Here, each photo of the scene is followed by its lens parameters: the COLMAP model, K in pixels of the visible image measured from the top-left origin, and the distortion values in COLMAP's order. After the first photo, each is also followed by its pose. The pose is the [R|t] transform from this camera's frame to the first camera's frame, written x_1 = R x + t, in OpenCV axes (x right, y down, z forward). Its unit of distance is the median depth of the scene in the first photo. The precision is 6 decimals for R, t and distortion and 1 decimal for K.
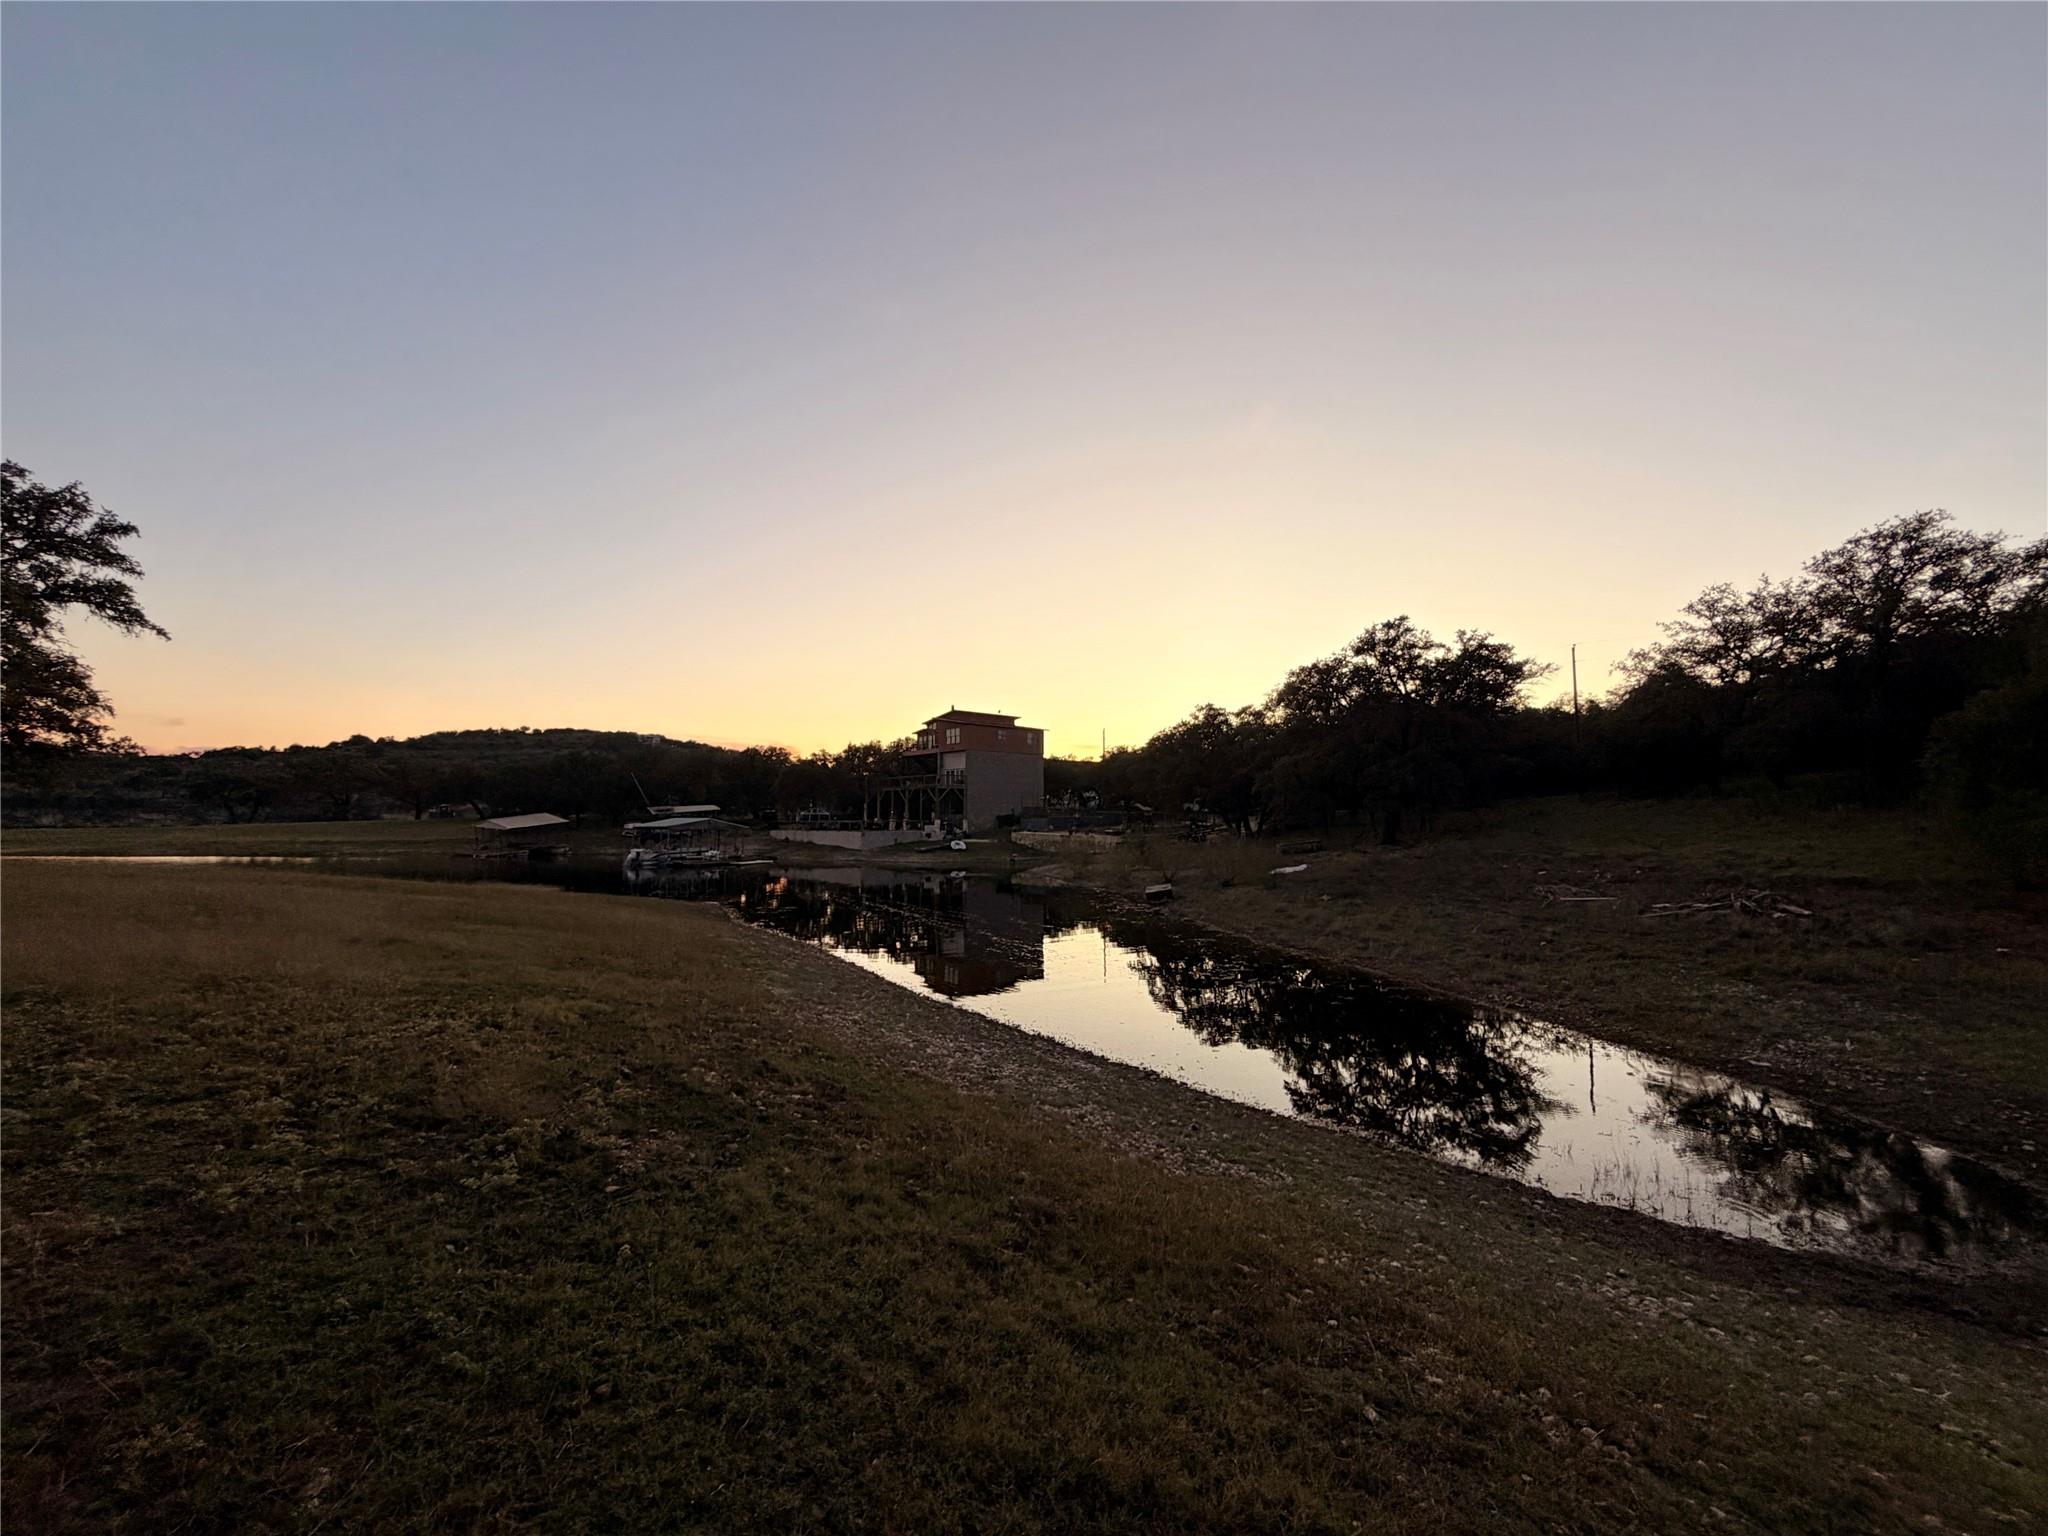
lens RADIAL K [[812.8, 0, 1018.2], [0, 812.8, 766.7], [0, 0, 1]] dist [-0.000190, -0.000141]
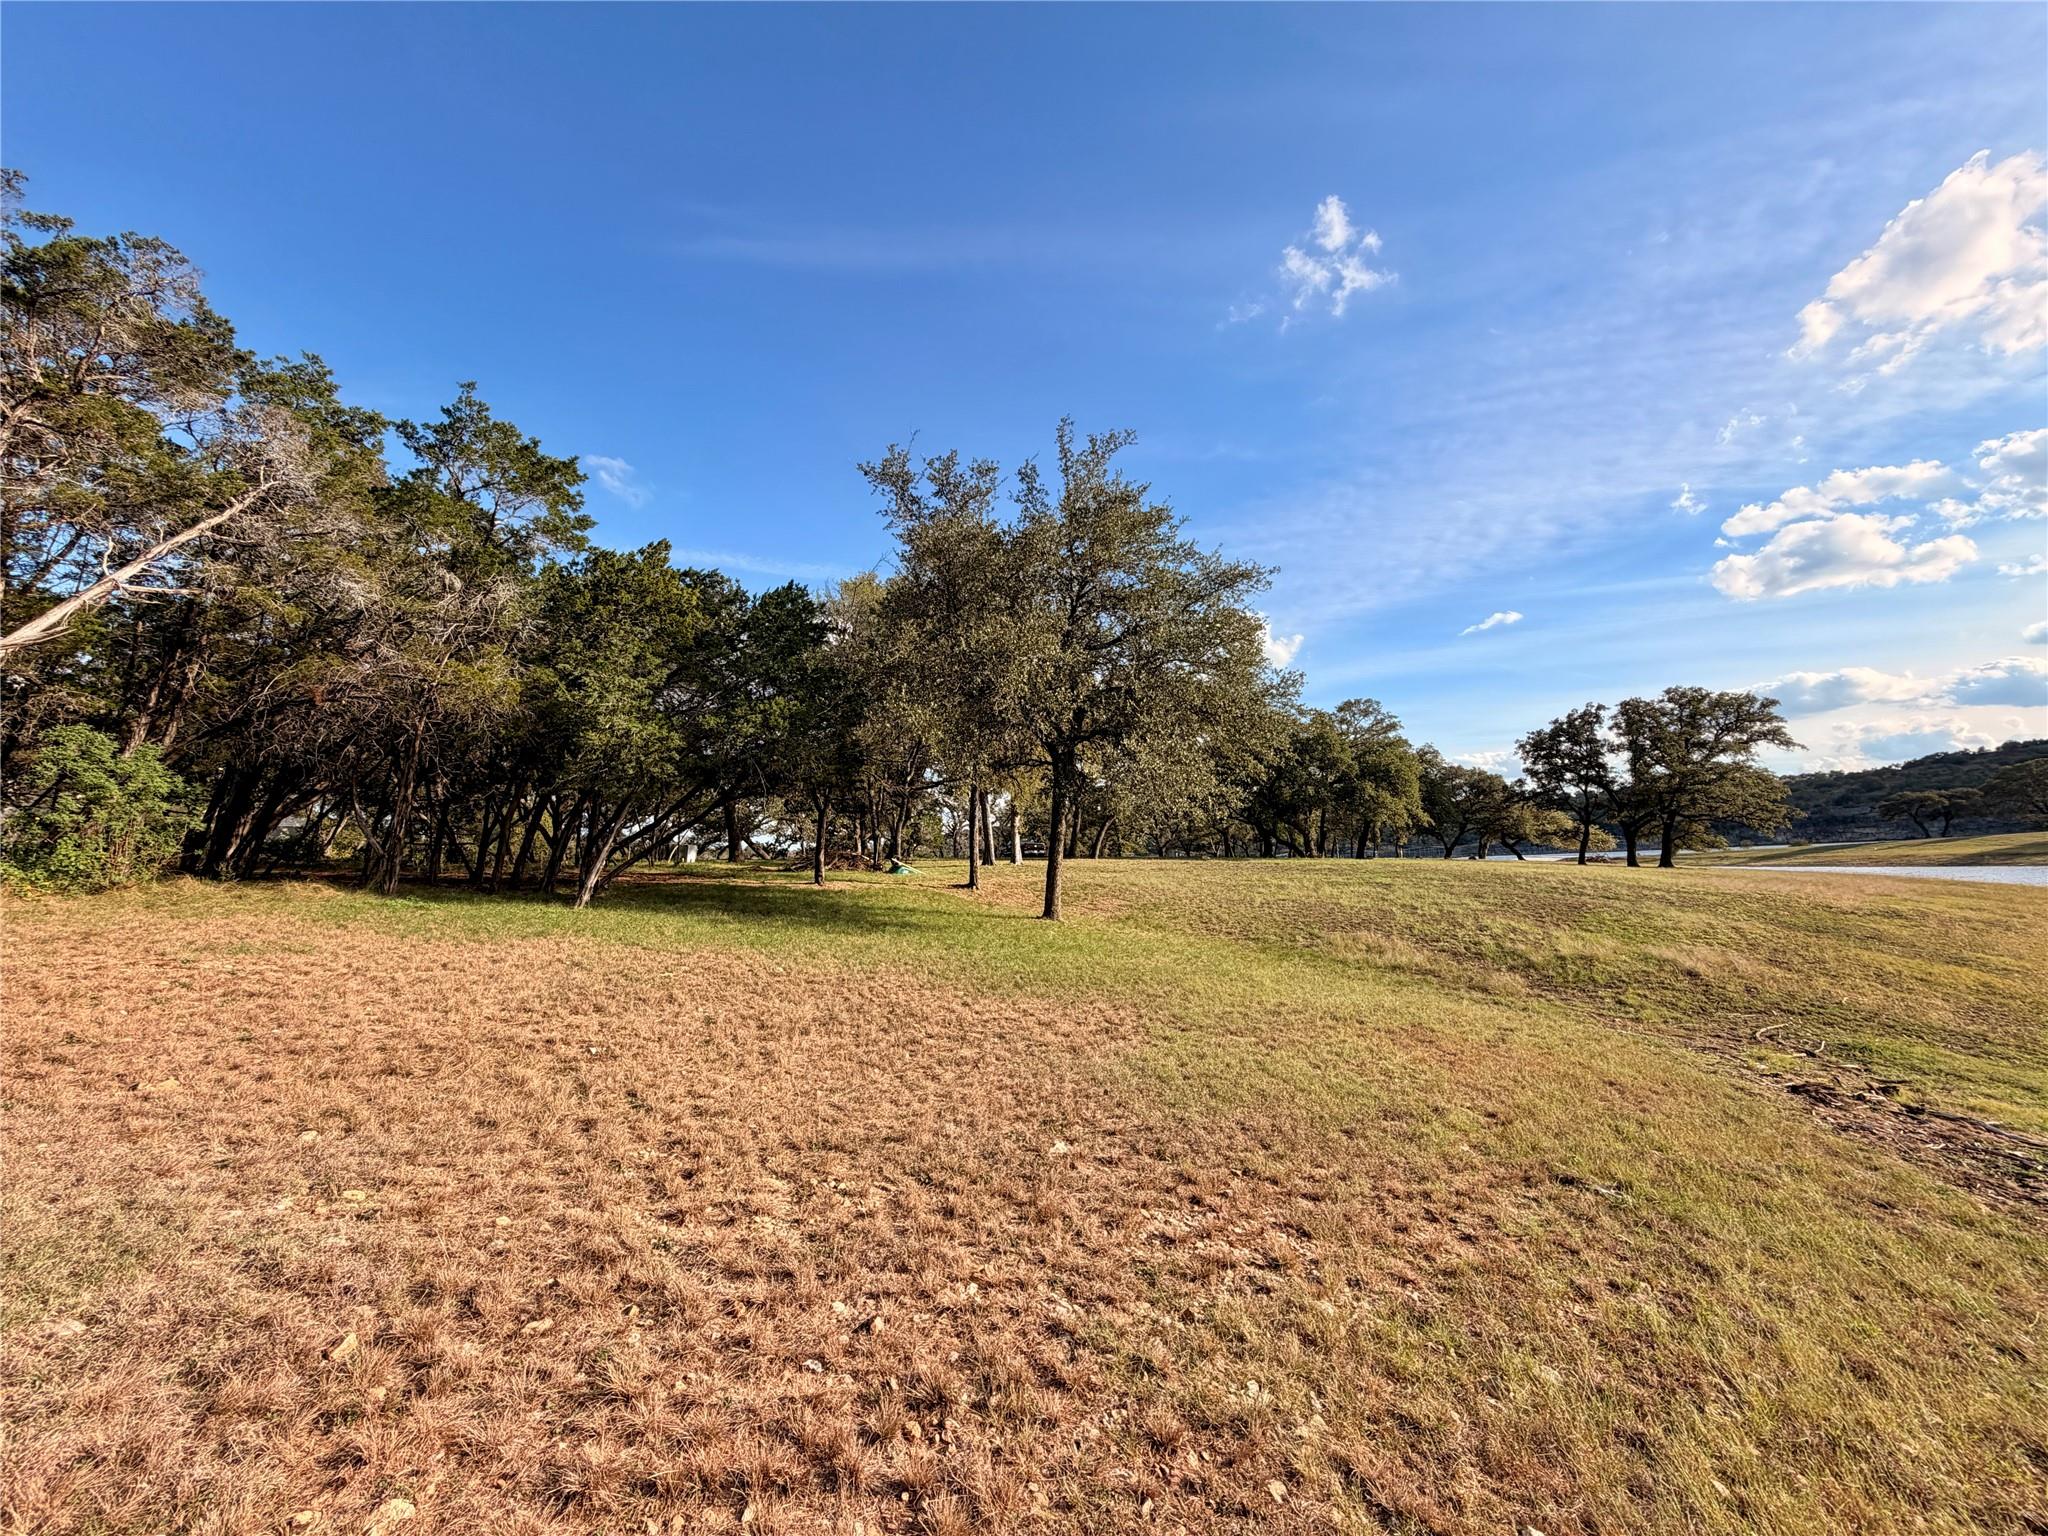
lens RADIAL K [[835.3, 0, 1010.5], [0, 835.3, 767.8], [0, 0, 1]] dist [0.000617, -0.000263]
pose [[-0.047981, -0.115514, -0.992146, 0.273982], [0.105241, 0.987177, -0.120025, -0.022671], [0.993289, -0.110173, -0.035209, -0.219217]]
